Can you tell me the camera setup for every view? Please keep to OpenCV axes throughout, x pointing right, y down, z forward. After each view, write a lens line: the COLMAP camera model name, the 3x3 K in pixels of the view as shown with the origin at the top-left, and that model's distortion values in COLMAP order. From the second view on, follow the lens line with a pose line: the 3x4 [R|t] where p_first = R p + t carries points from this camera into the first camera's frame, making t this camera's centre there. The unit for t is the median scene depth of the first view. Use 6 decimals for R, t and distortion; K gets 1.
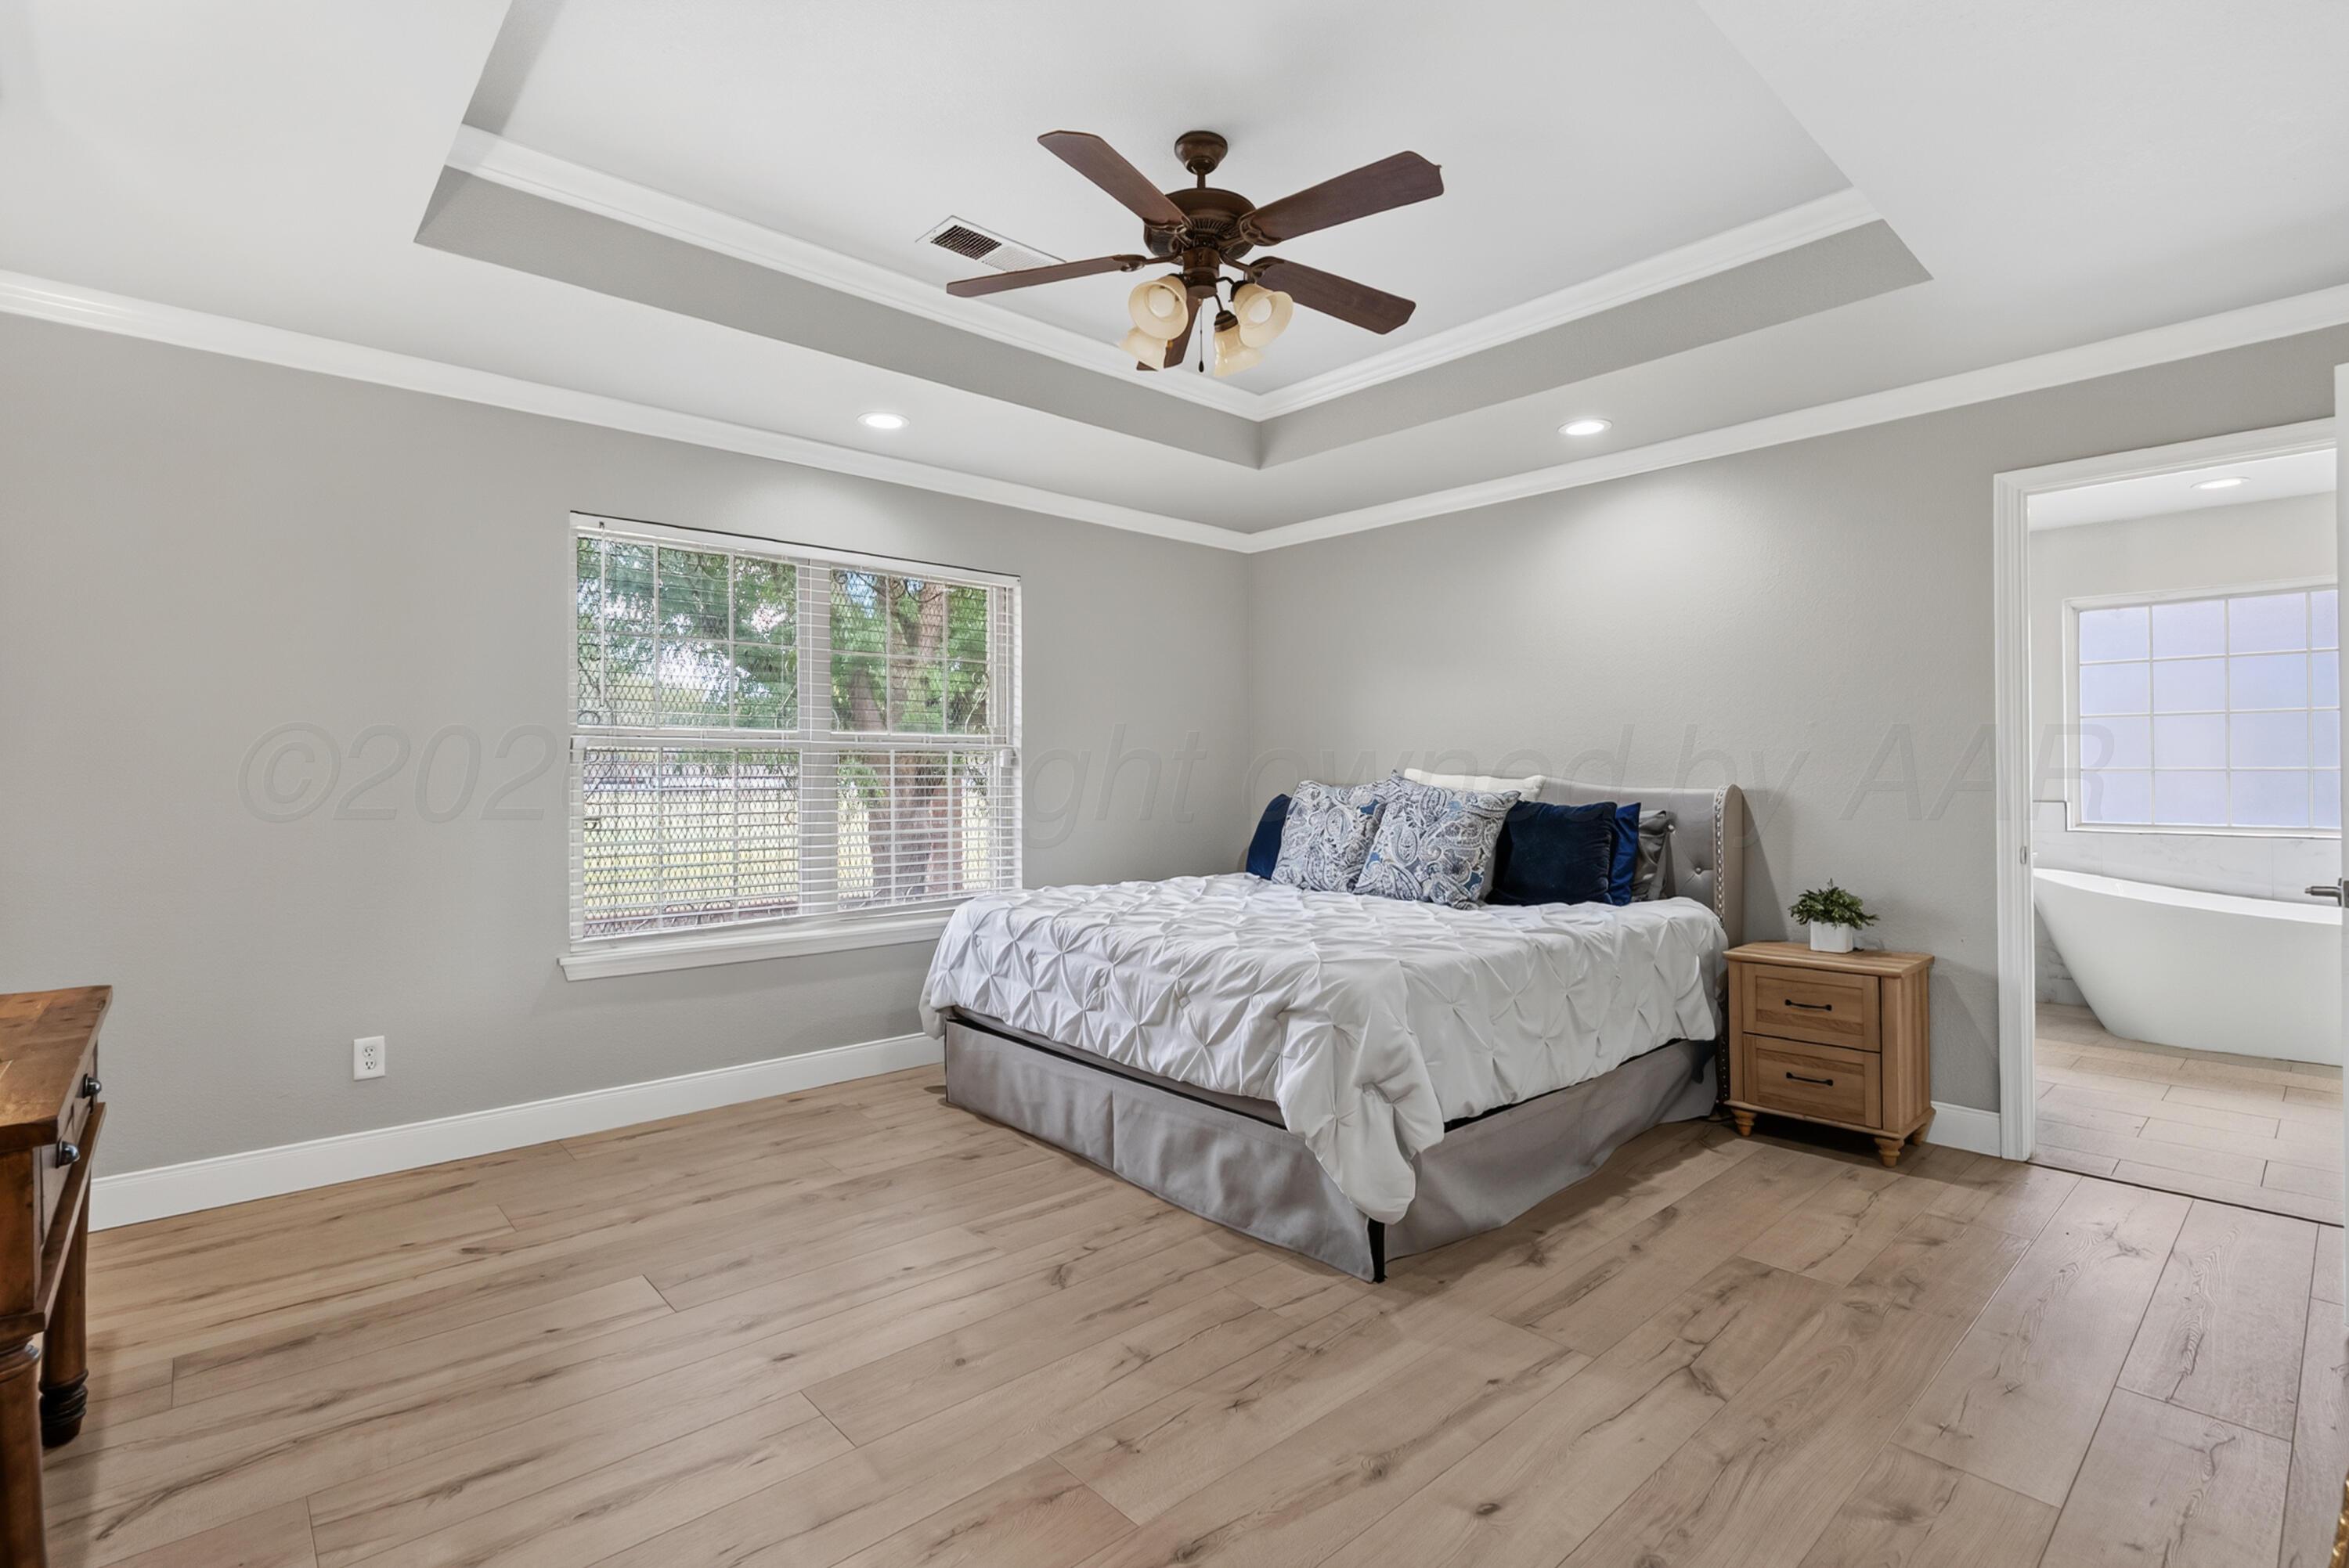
lens RADIAL K [[1054.4, 0, 1174.5], [0, 1054.4, 784.0], [0, 0, 1]] dist [-0.001083, 0.000395]
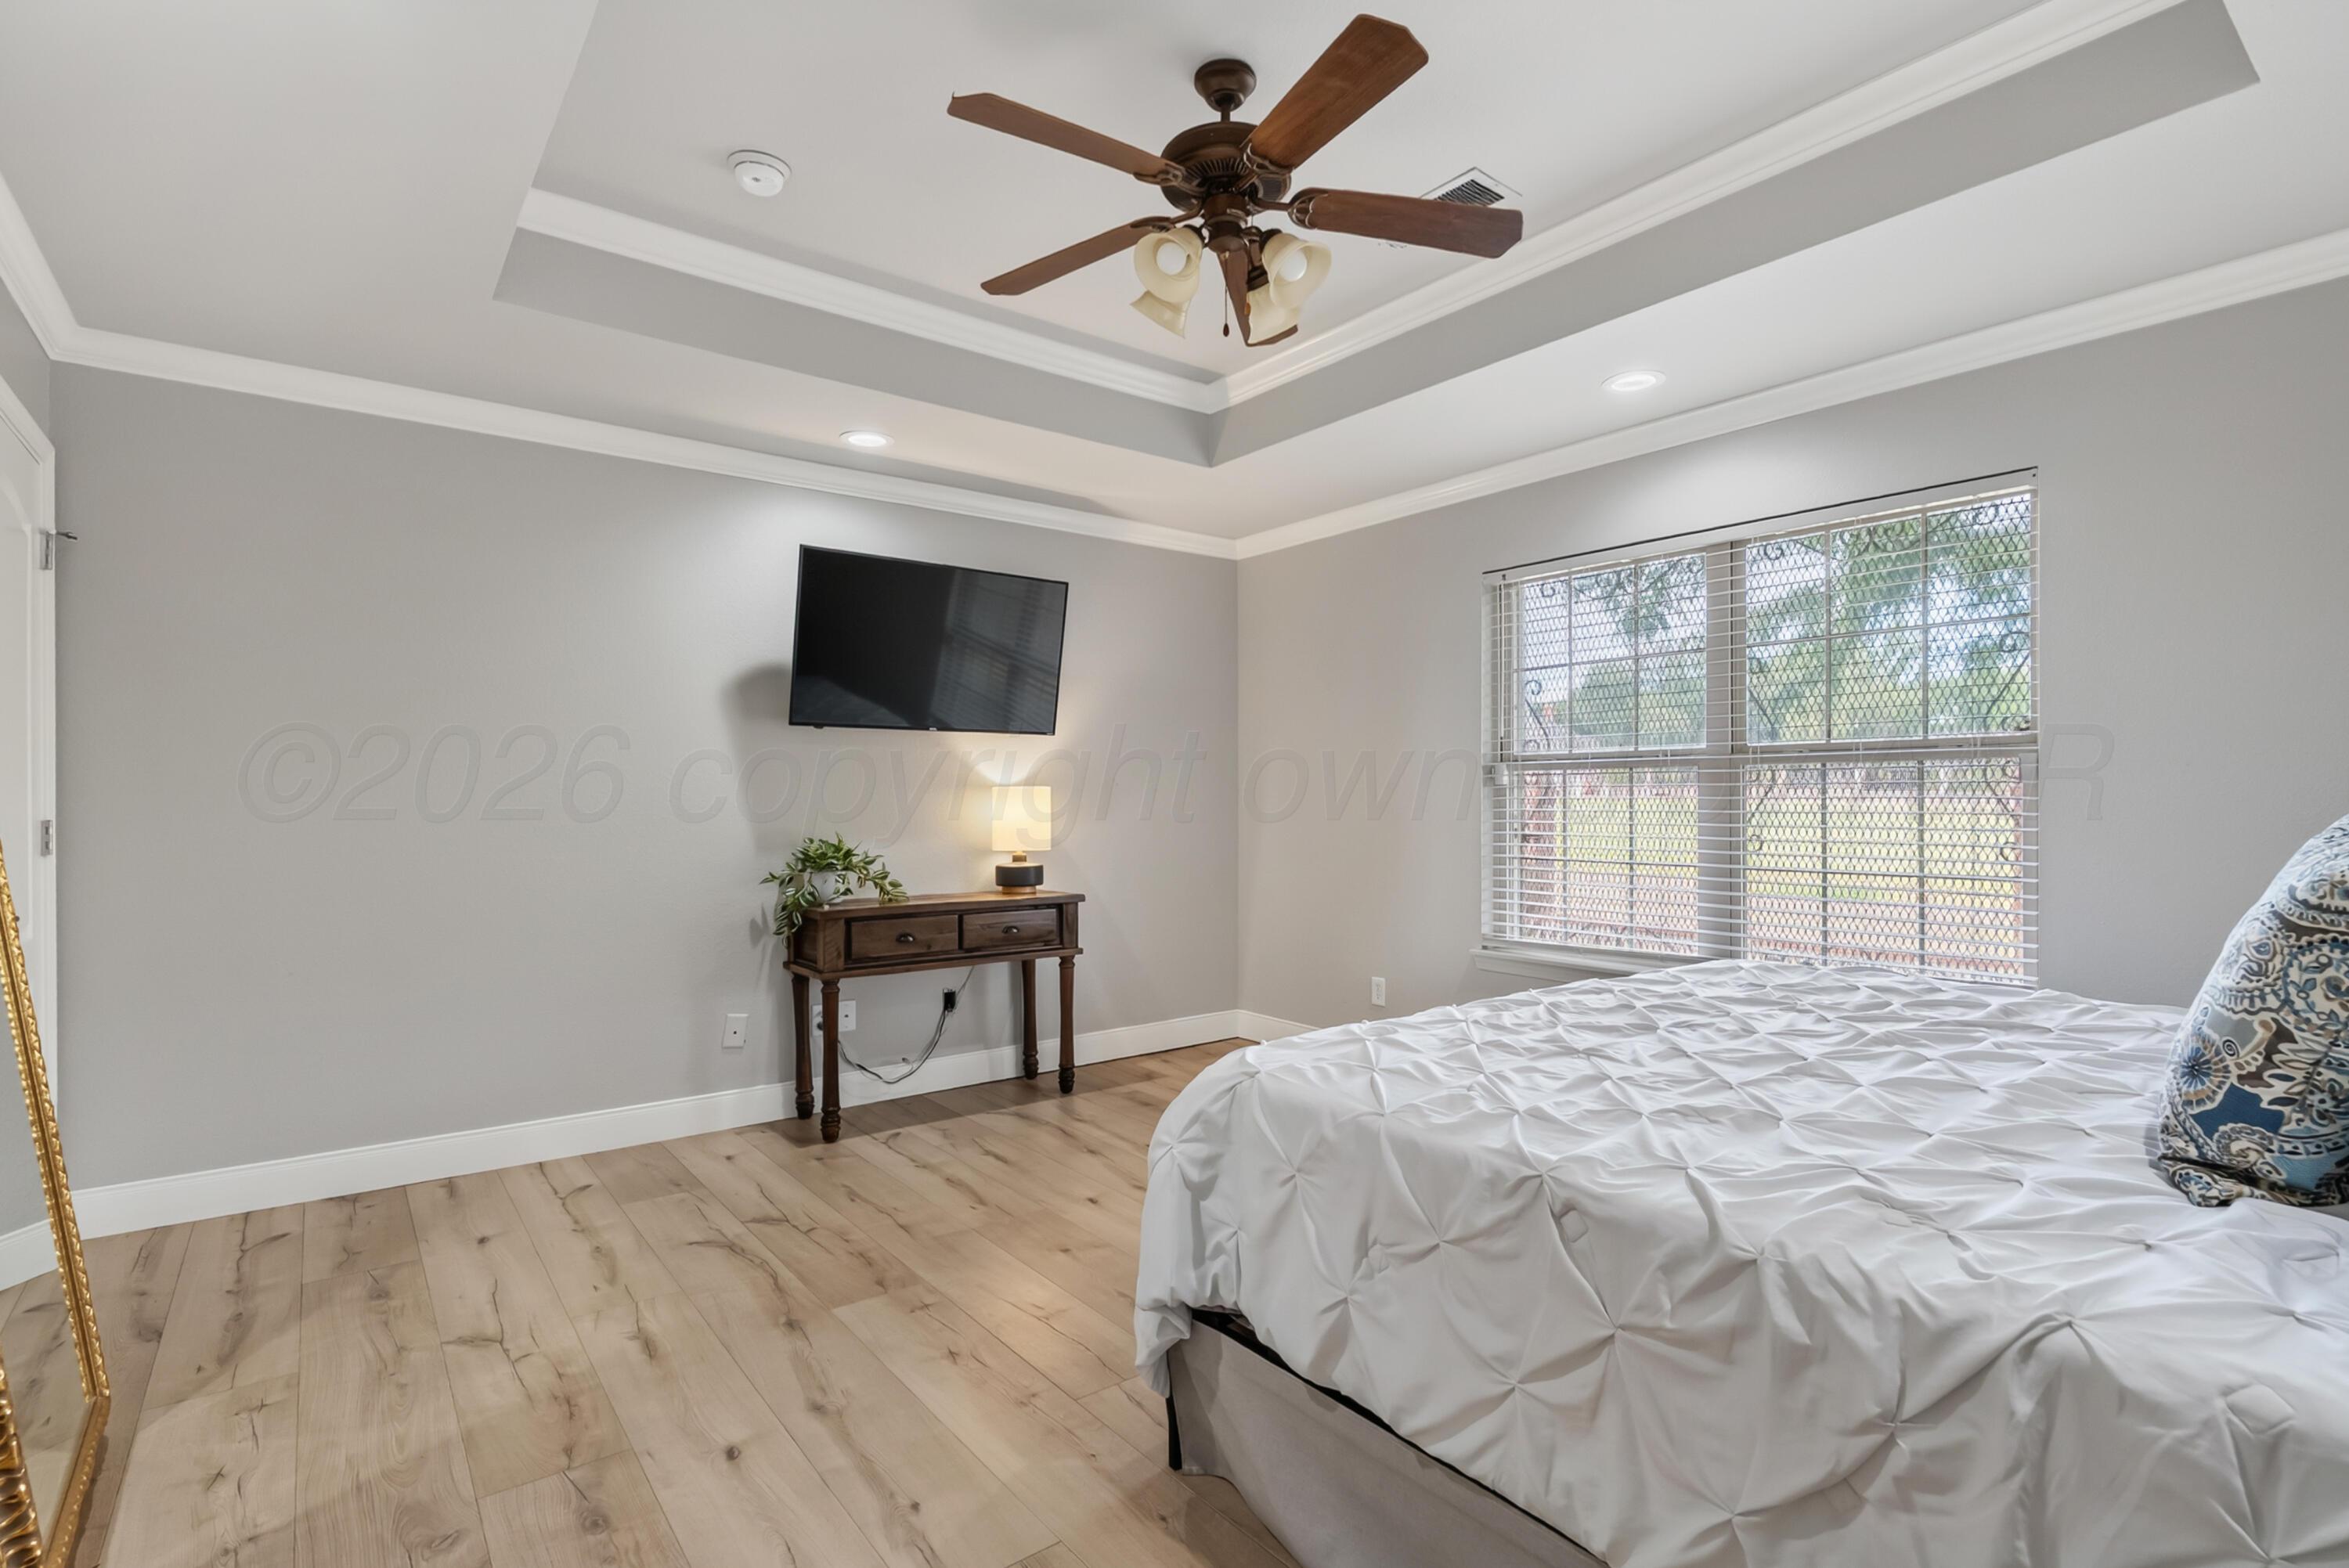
lens RADIAL K [[1054.4, 0, 1174.5], [0, 1054.4, 784.0], [0, 0, 1]] dist [-0.001083, 0.000395]
pose [[-0.039921, -0.014001, -0.999105, 1.136440], [0.001051, 0.999901, -0.014054, -0.015111], [0.999202, -0.001611, -0.039902, 1.213918]]
